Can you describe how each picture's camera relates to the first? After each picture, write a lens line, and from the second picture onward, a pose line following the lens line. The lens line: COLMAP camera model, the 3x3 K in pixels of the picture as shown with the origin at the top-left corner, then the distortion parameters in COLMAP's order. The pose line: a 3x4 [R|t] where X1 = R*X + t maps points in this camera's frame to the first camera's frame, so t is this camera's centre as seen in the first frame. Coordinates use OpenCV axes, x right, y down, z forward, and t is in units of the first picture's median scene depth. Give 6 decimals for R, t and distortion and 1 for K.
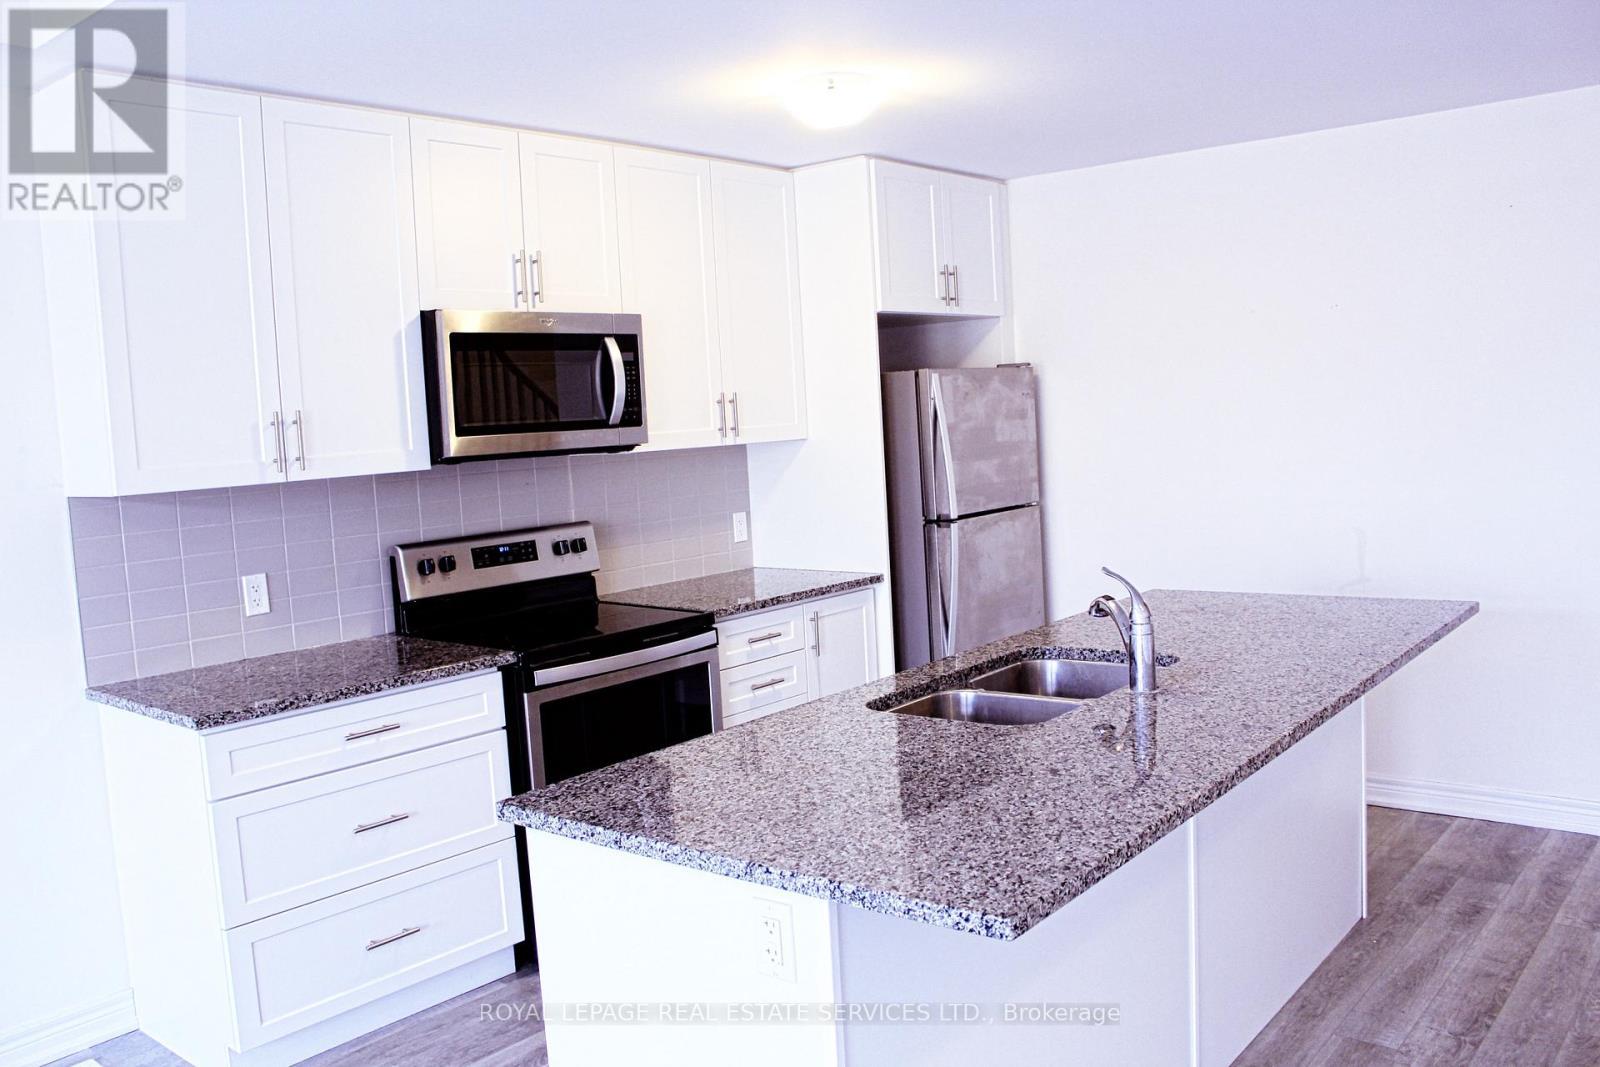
lens RADIAL K [[1331.6, 0, 800.1], [0, 1331.6, 525.1], [0, 0, 1]] dist [-0.162771, 0.141372]
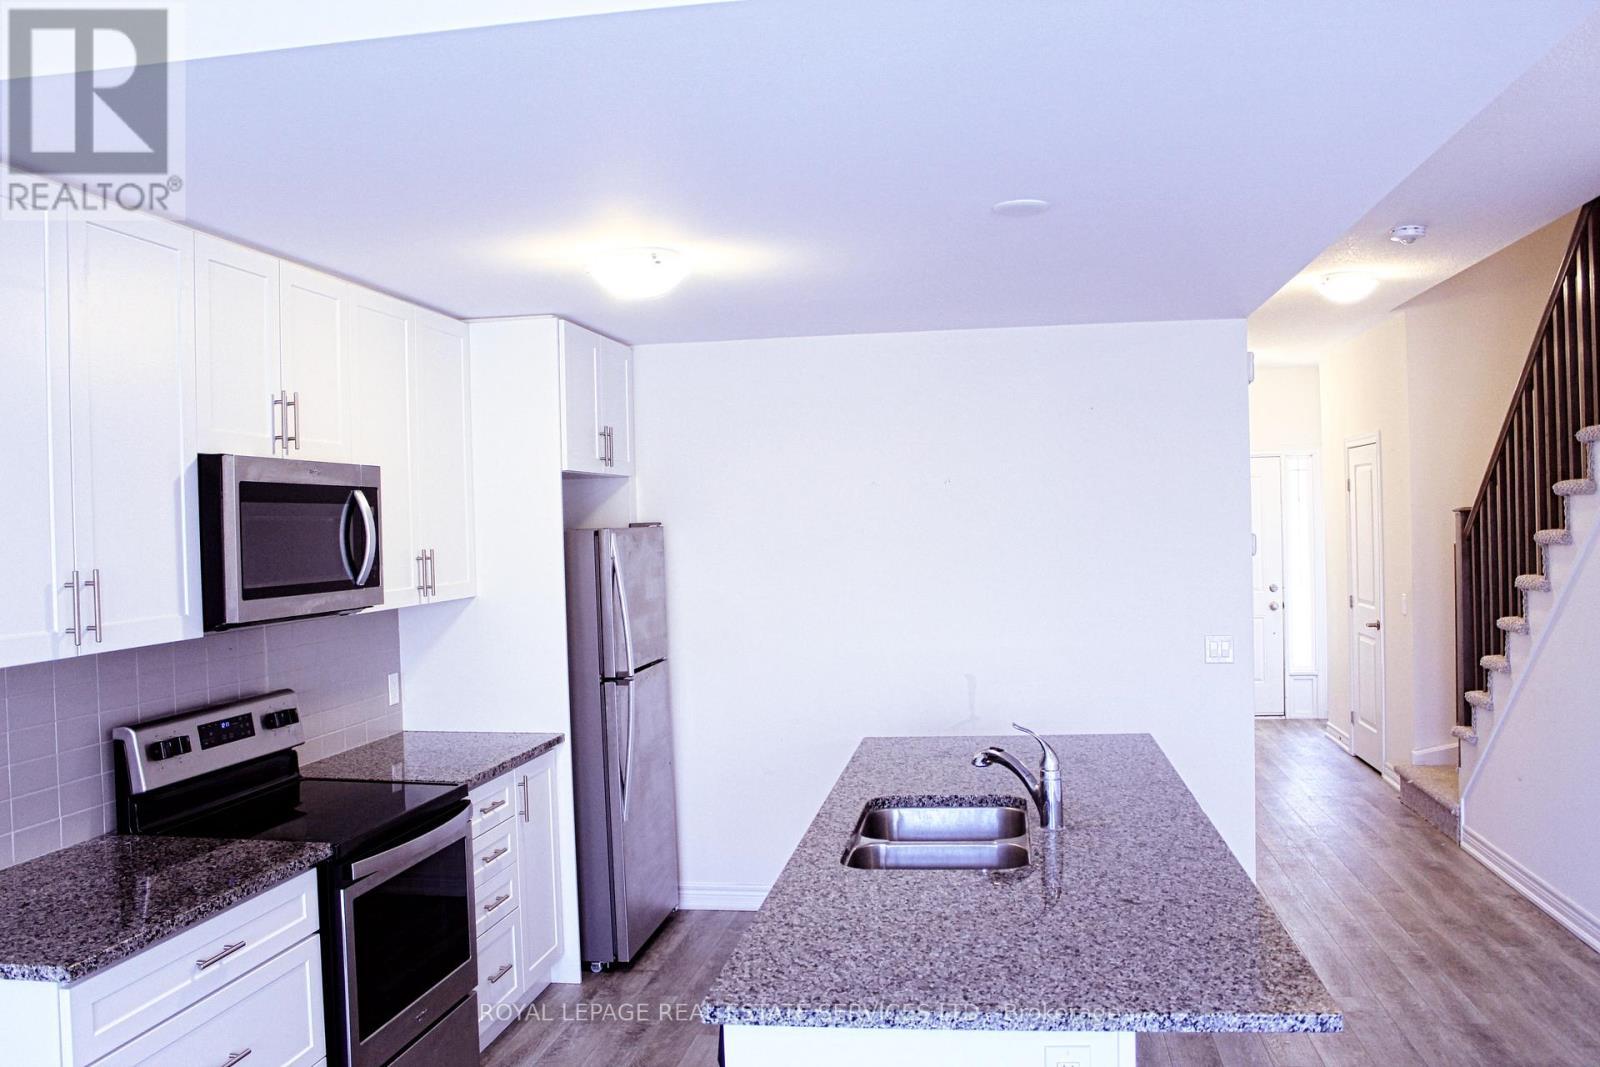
lens RADIAL K [[1331.6, 0, 797.6], [0, 1331.6, 528.2], [0, 0, 1]] dist [-0.162771, 0.141372]
pose [[0.861644, 0.026763, 0.506807, -0.379368], [0.024869, 0.995182, -0.094833, -0.023534], [-0.506904, 0.094316, 0.856827, 0.071036]]
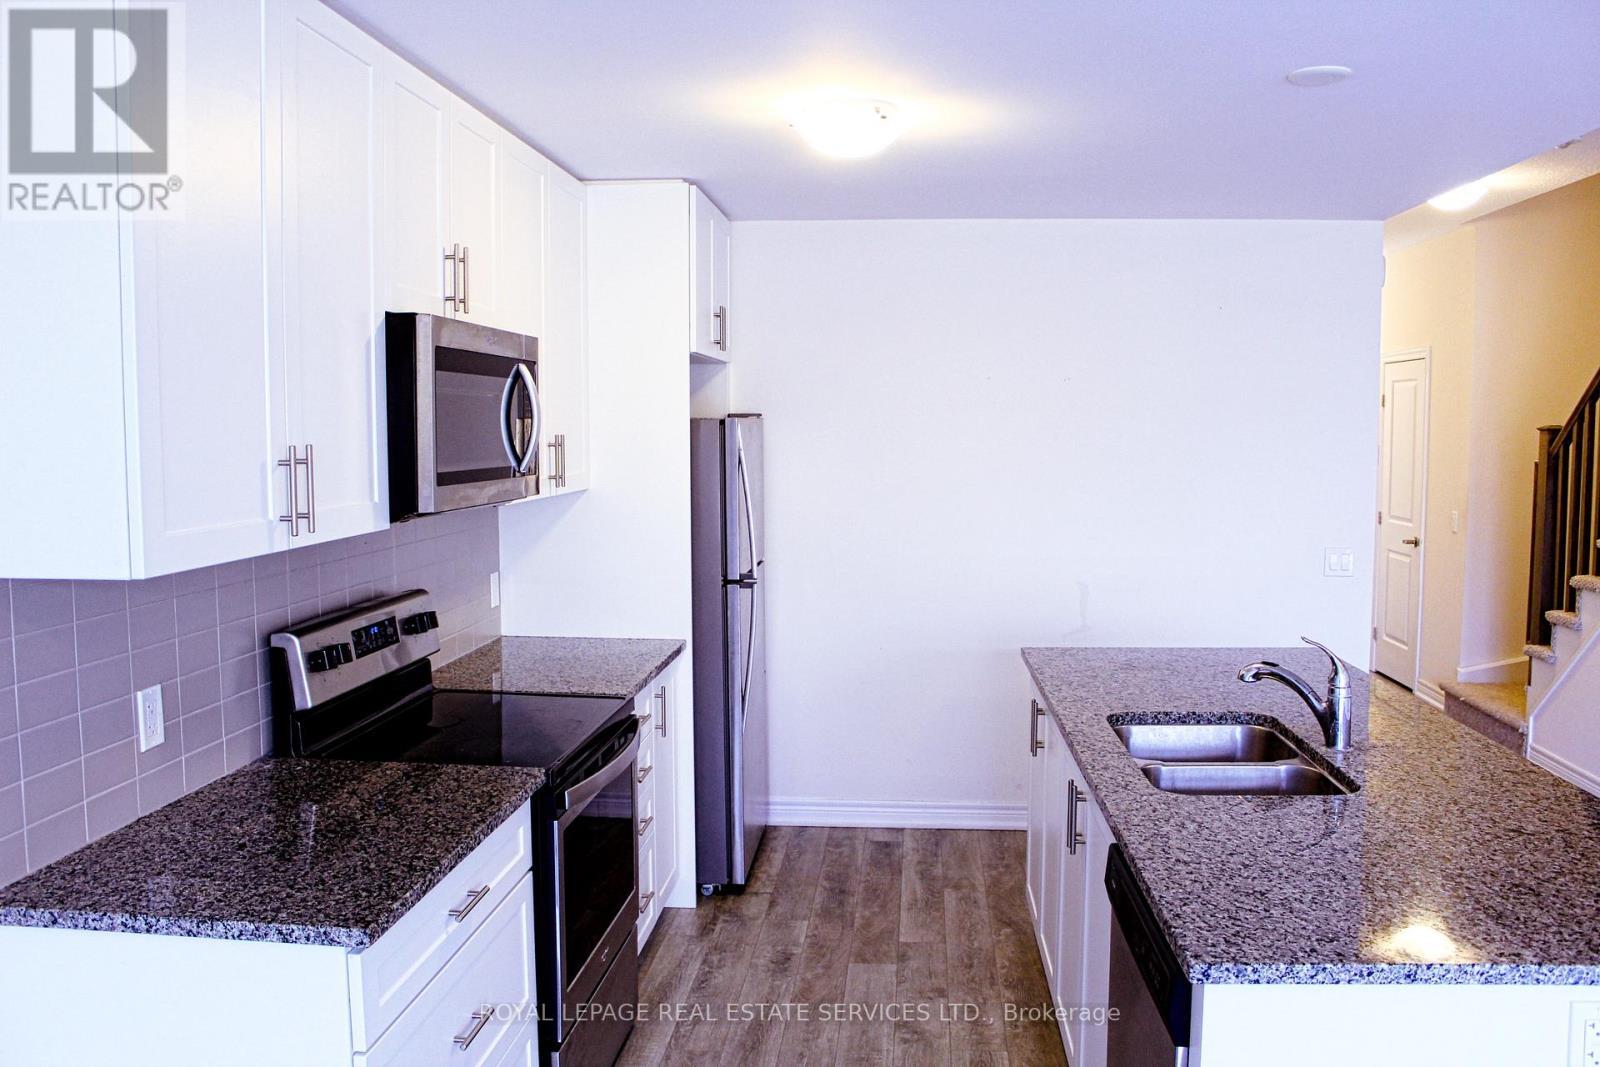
lens RADIAL K [[1331.6, 0, 805.7], [0, 1331.6, 531.2], [0, 0, 1]] dist [-0.162771, 0.141372]
pose [[0.817453, 0.006209, 0.575961, -0.515801], [0.006450, 0.999781, -0.019933, -0.025094], [-0.575959, 0.020009, 0.817234, 0.271972]]
